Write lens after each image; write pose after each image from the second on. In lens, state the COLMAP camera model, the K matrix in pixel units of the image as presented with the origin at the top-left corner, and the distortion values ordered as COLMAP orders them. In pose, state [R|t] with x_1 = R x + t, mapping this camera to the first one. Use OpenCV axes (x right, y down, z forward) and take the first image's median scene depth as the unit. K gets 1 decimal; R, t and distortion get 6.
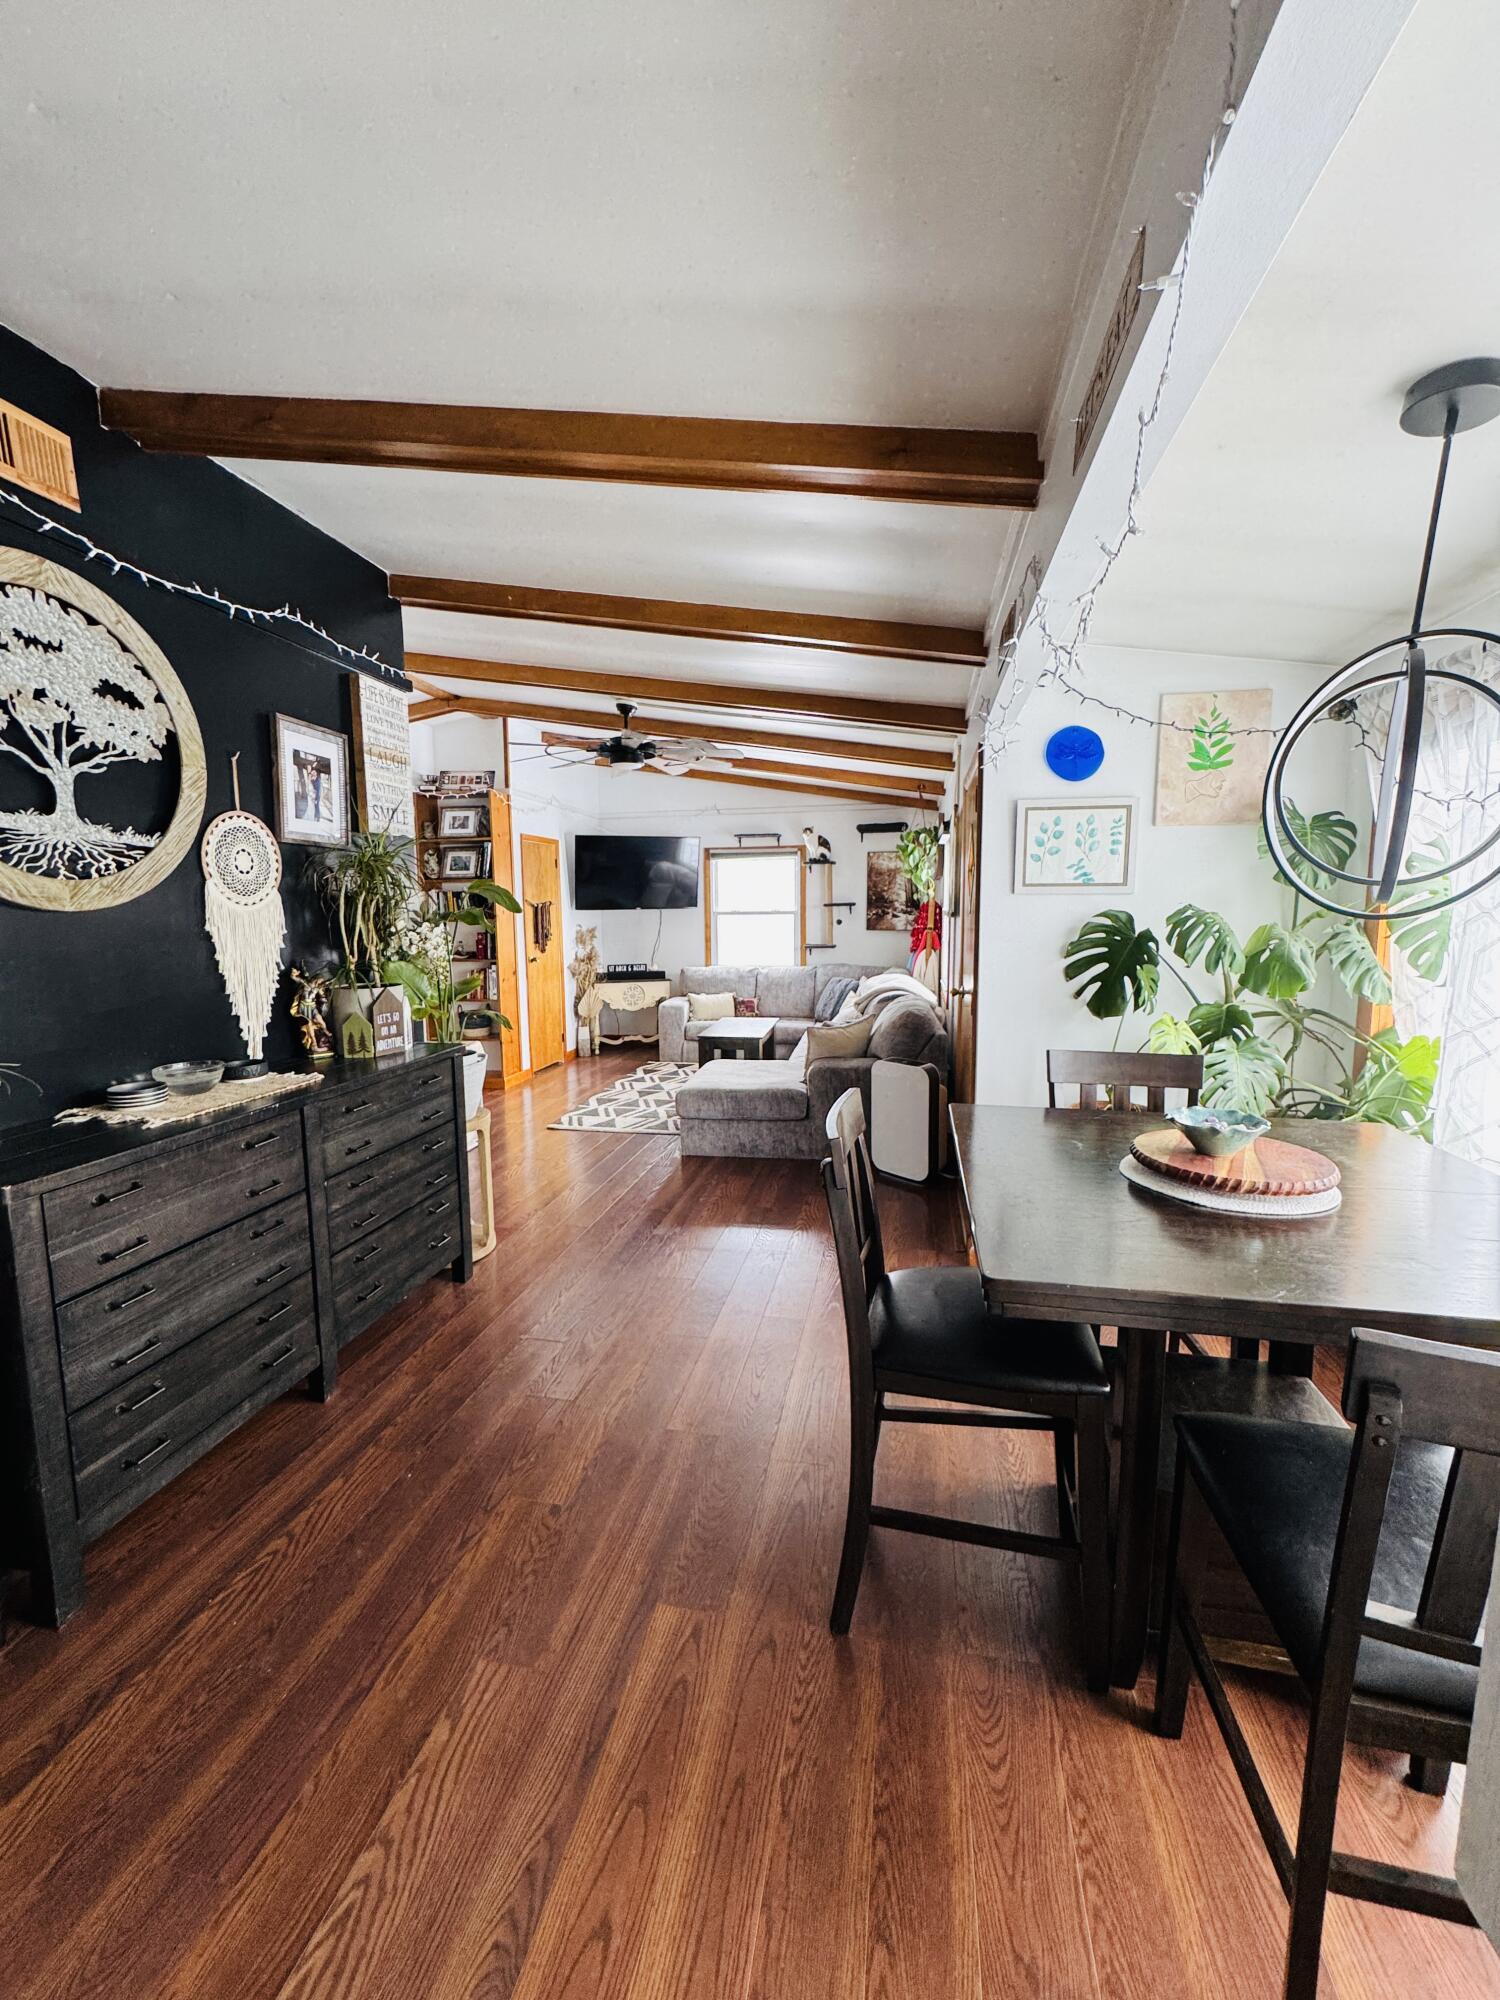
lens RADIAL K [[799.7, 0, 745.6], [0, 799.7, 995.7], [0, 0, 1]] dist [-0.000684, -0.000076]
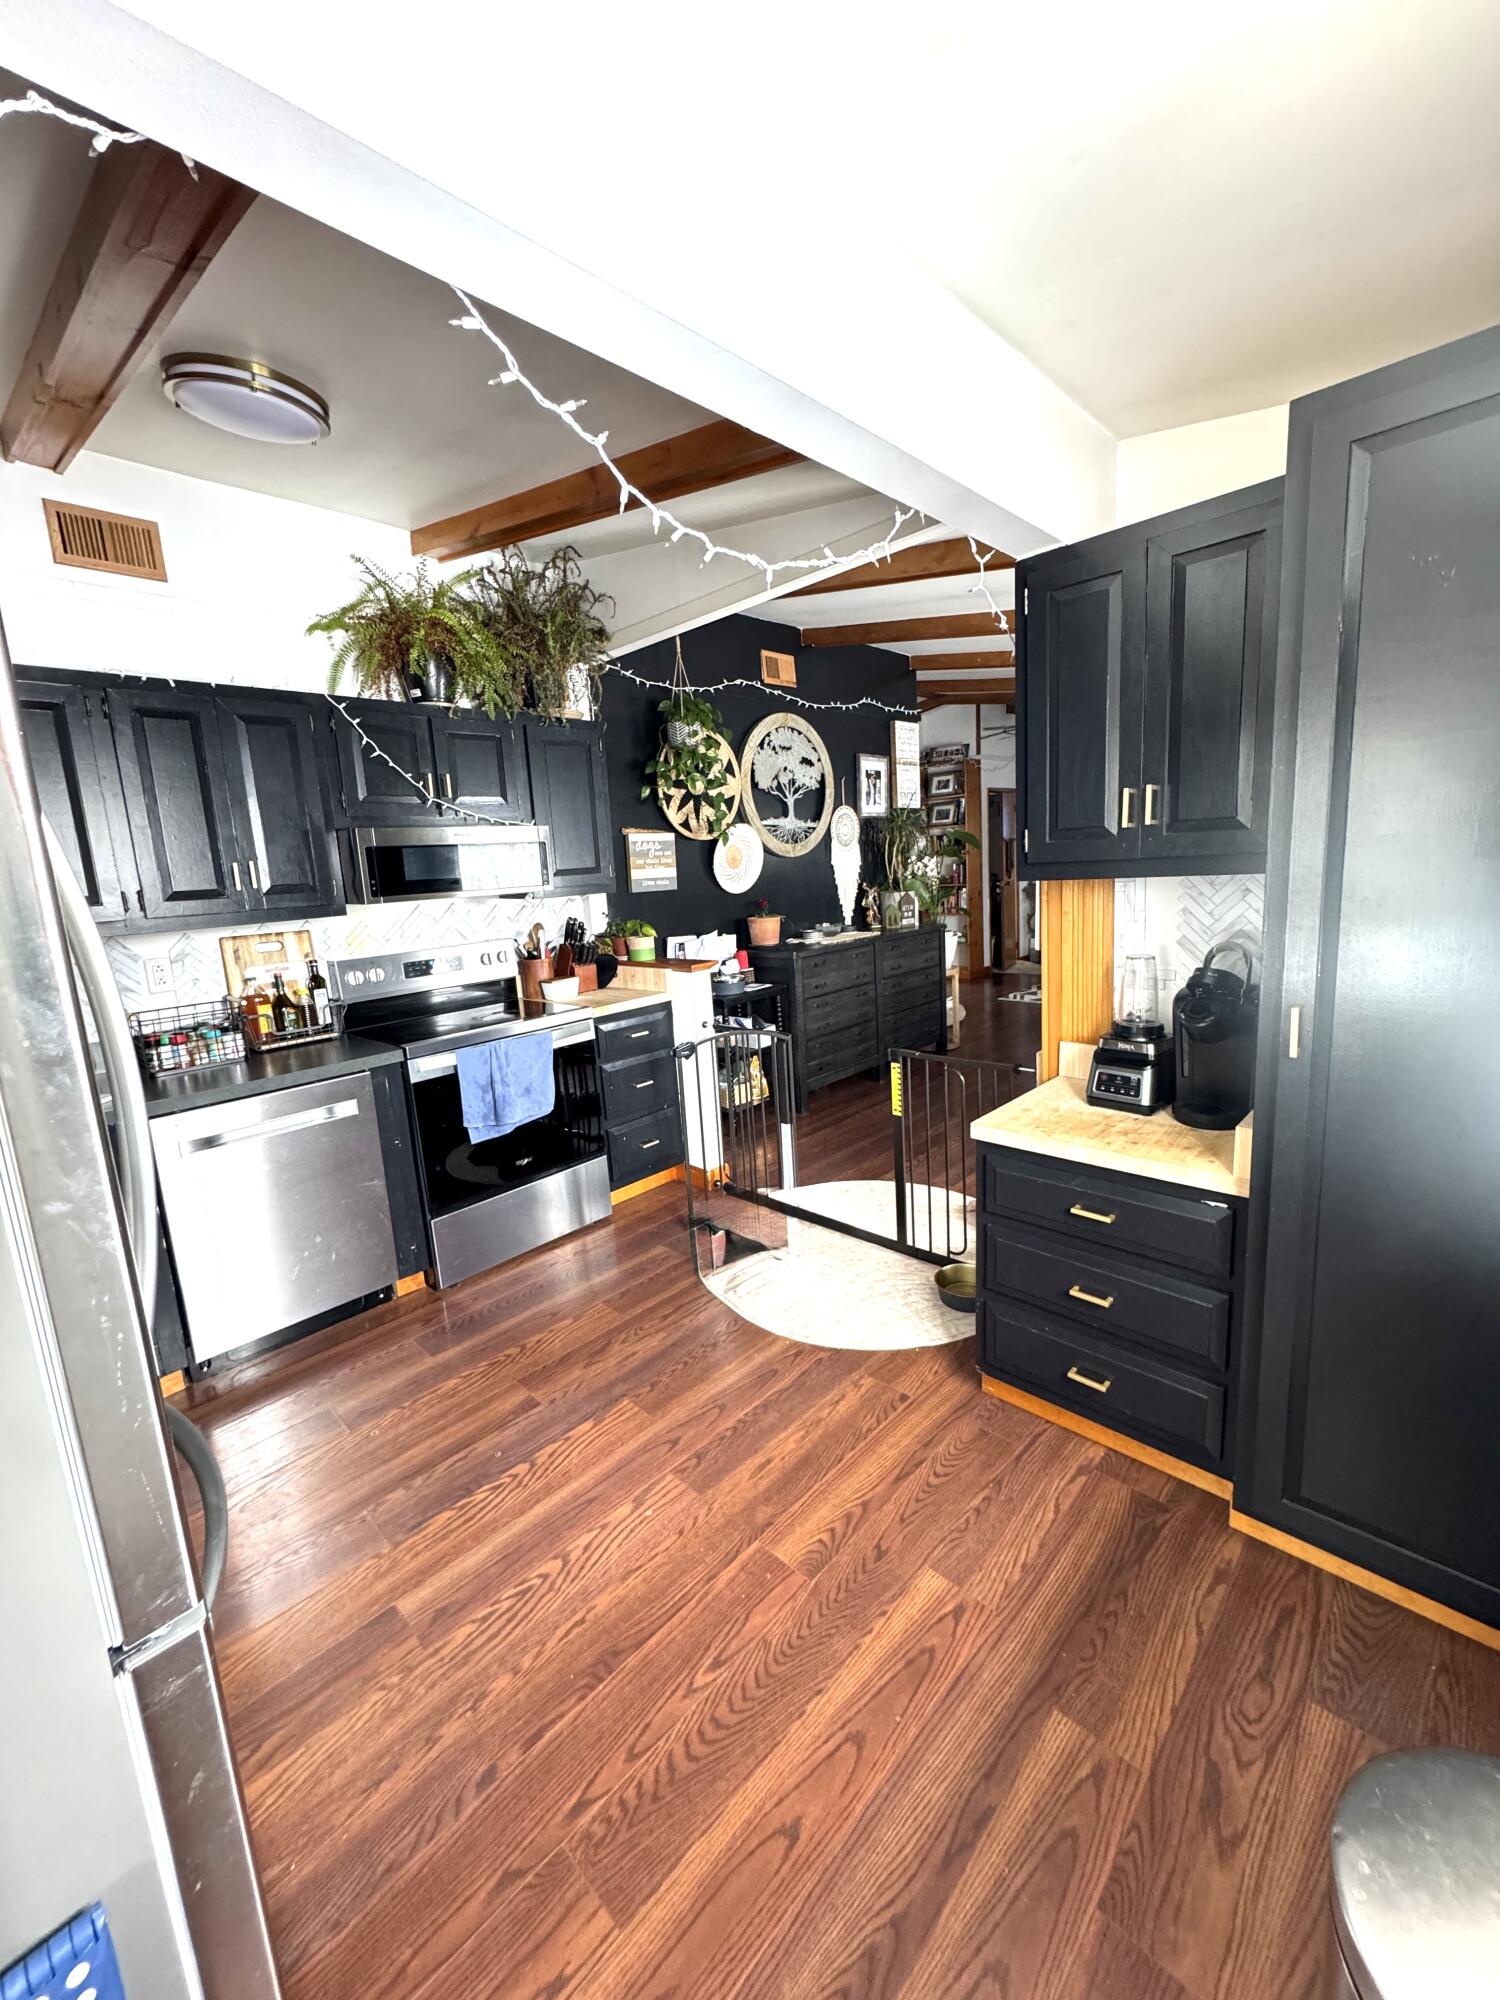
lens RADIAL K [[799.7, 0, 745.6], [0, 799.7, 995.7], [0, 0, 1]] dist [-0.000684, -0.000076]
pose [[0.839710, 0.048075, -0.540904, 0.278705], [-0.005814, 0.996812, 0.079569, 0.091379], [0.543005, -0.063670, 0.837312, -0.849877]]
